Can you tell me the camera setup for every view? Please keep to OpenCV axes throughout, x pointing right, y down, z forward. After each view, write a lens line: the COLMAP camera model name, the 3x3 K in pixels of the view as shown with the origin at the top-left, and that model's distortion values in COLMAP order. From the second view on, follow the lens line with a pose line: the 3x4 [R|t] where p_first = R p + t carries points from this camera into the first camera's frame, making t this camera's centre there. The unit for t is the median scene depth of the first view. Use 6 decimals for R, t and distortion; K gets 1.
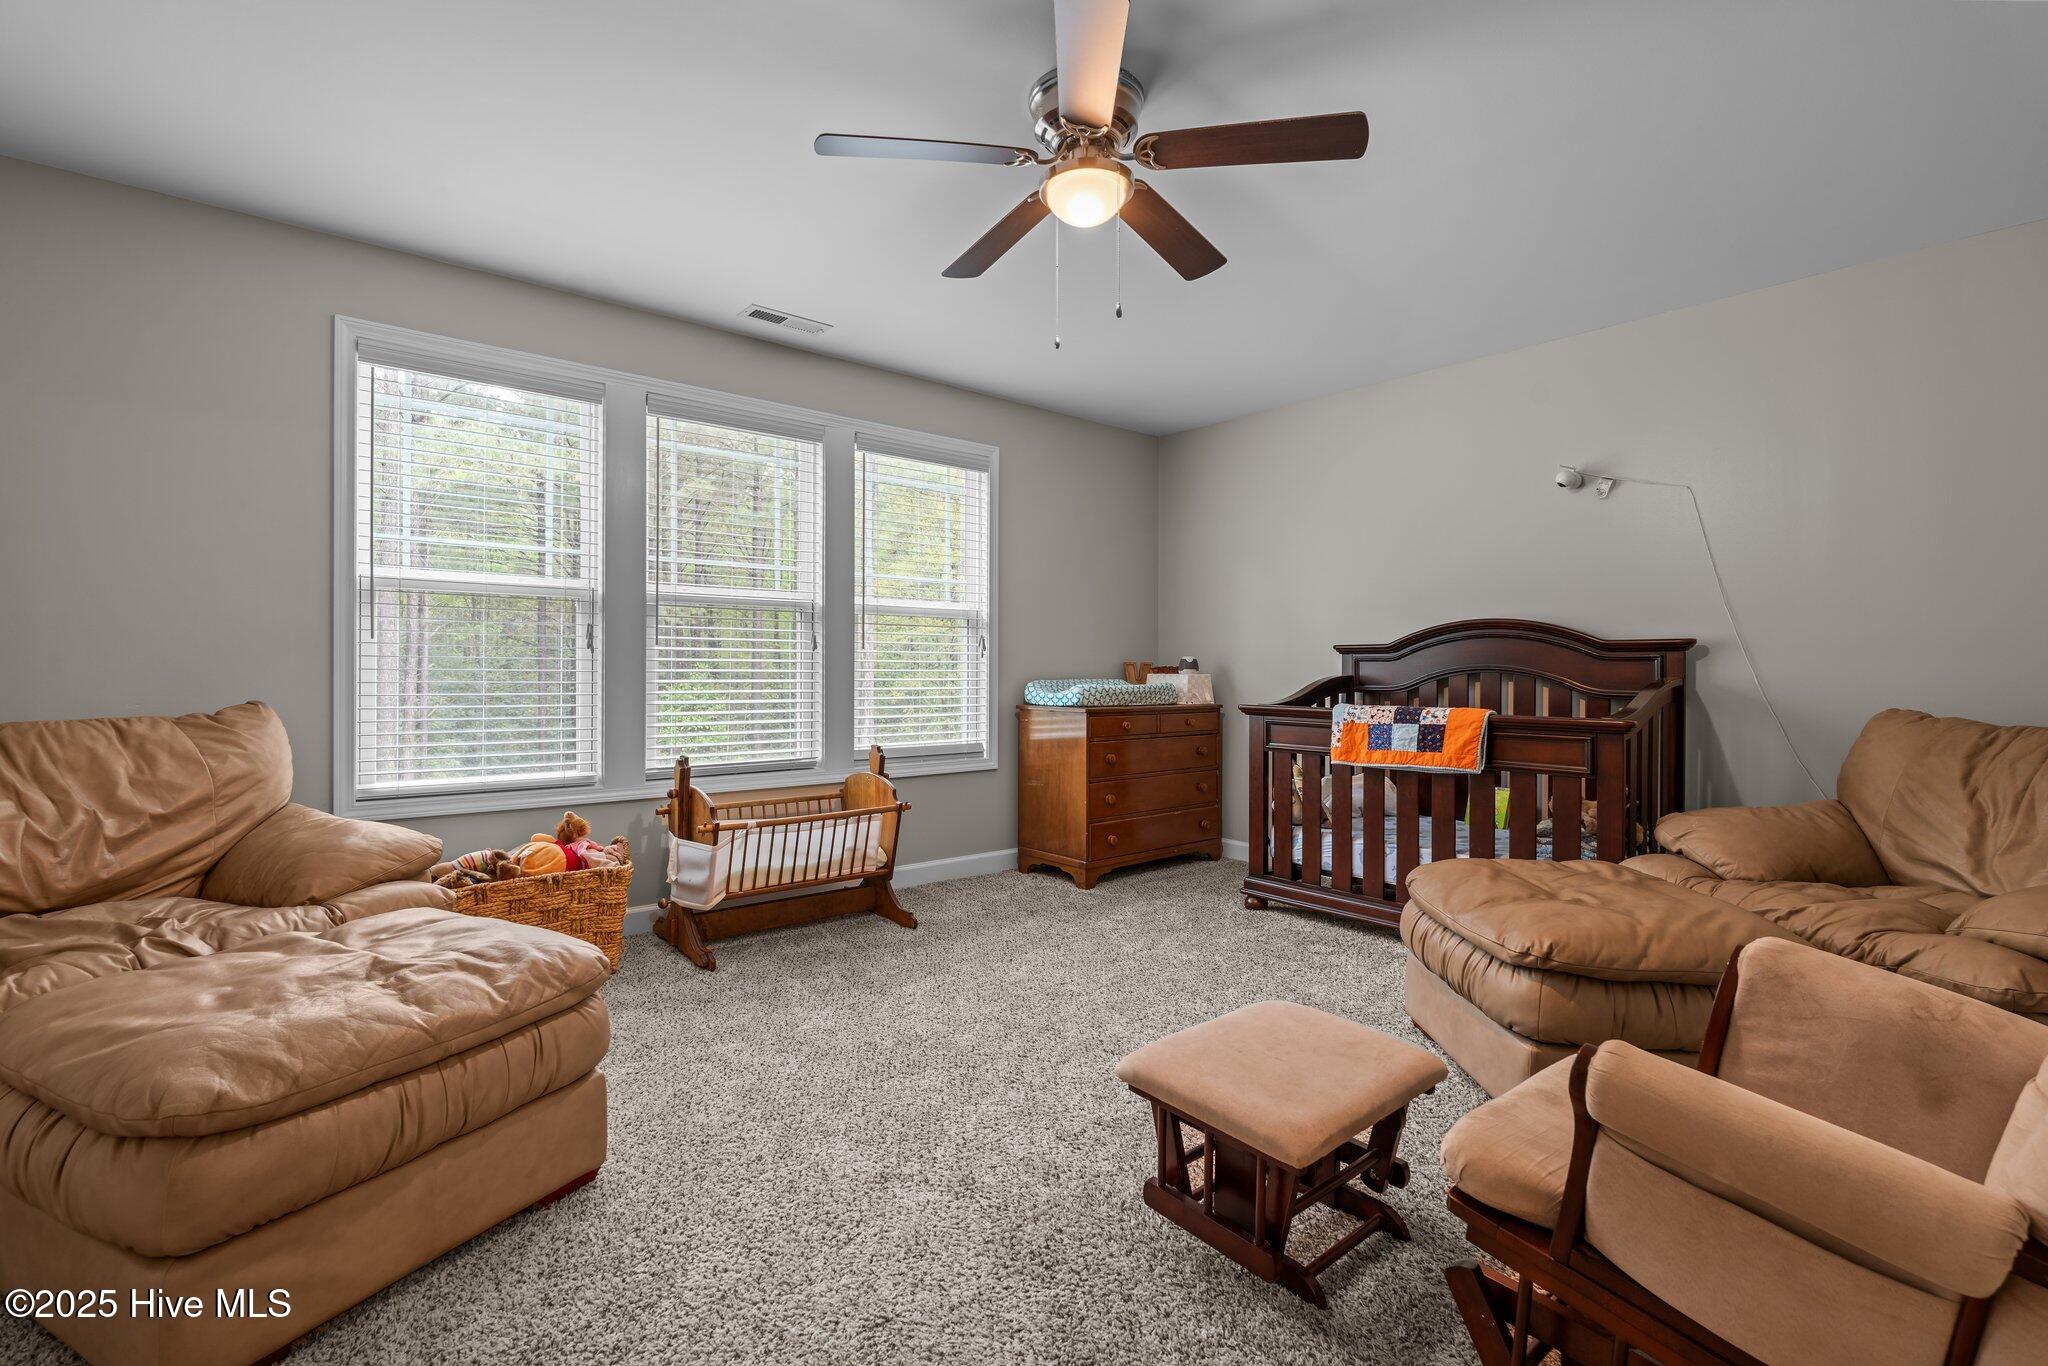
lens RADIAL K [[912.6, 0, 987.4], [0, 912.6, 667.6], [0, 0, 1]] dist [-0.011937, 0.001004]
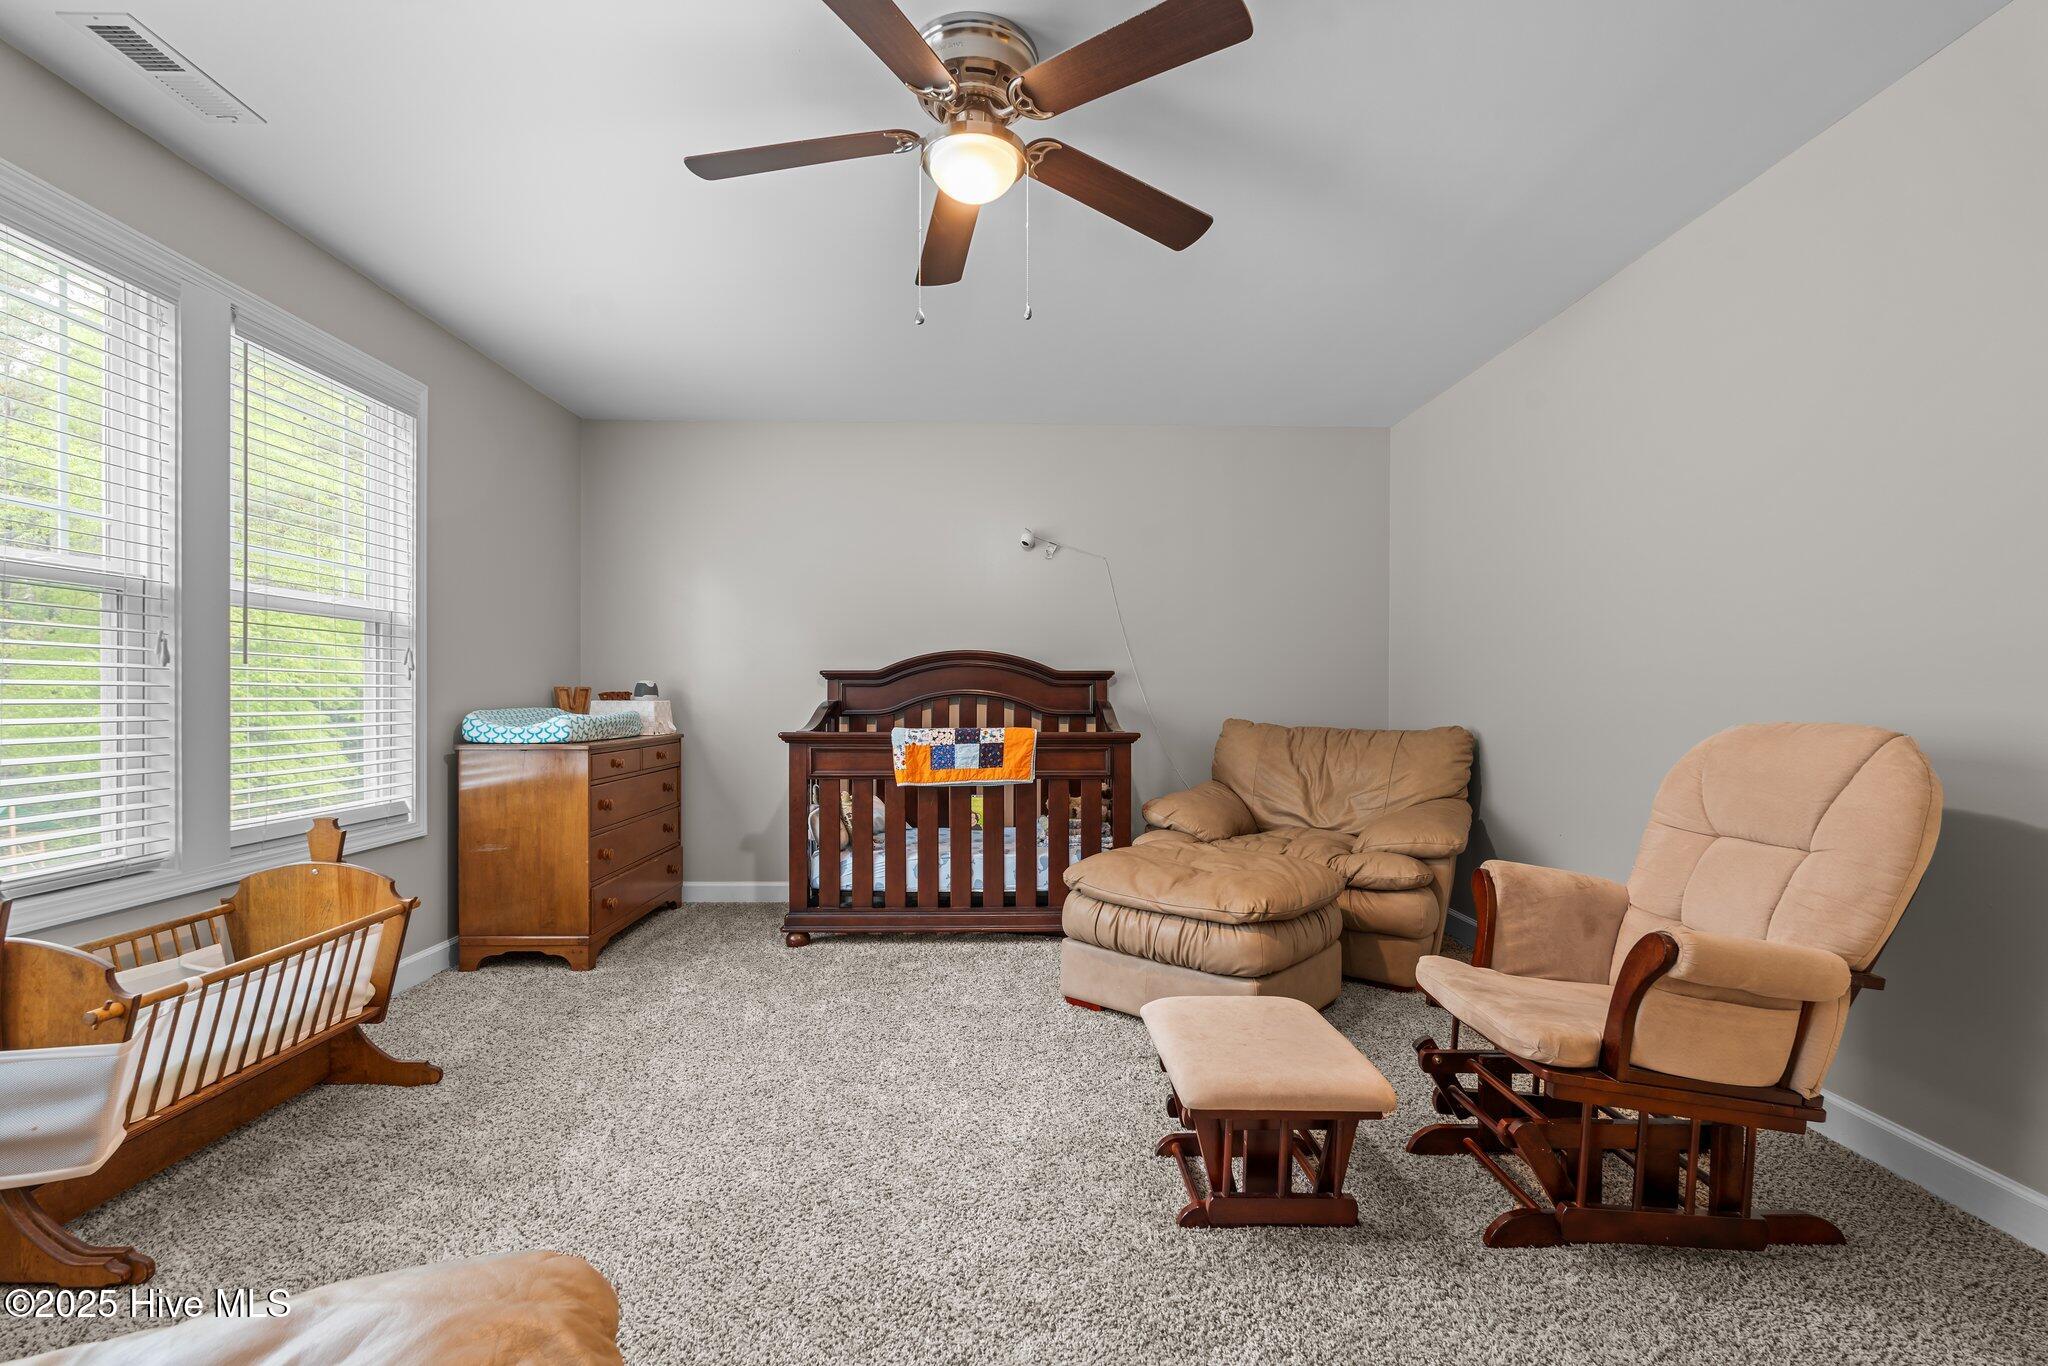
lens RADIAL K [[912.6, 0, 1015.7], [0, 912.6, 695.4], [0, 0, 1]] dist [-0.011937, 0.001004]
pose [[0.608428, -0.004725, 0.793595, -0.359715], [0.001398, 0.999987, 0.004882, -0.002101], [-0.793608, -0.001861, 0.608427, 0.262364]]
